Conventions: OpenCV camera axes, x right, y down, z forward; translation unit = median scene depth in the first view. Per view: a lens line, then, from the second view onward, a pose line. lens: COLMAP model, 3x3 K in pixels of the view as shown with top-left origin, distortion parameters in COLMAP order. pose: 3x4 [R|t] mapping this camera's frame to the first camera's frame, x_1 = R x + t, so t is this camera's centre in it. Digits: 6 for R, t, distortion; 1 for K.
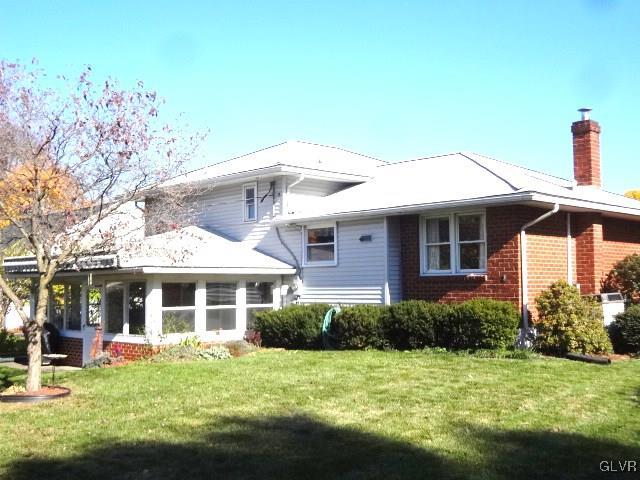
lens RADIAL K [[725.1, 0, 320.0], [0, 725.1, 240.0], [0, 0, 1]] dist [-0.013076, -0.007700]
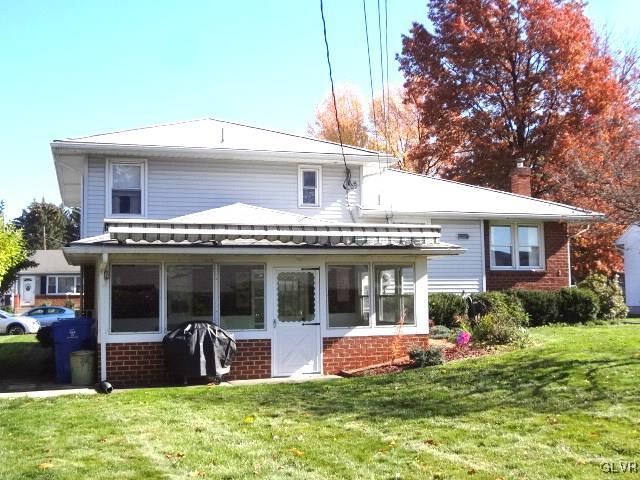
lens RADIAL K [[725.1, 0, 320.0], [0, 725.1, 240.0], [0, 0, 1]] dist [-0.013076, -0.007700]
pose [[0.457571, 0.074029, 0.886086, -1.066204], [-0.050165, 0.997090, -0.057398, 0.081439], [-0.887757, -0.018187, 0.459953, 0.667020]]
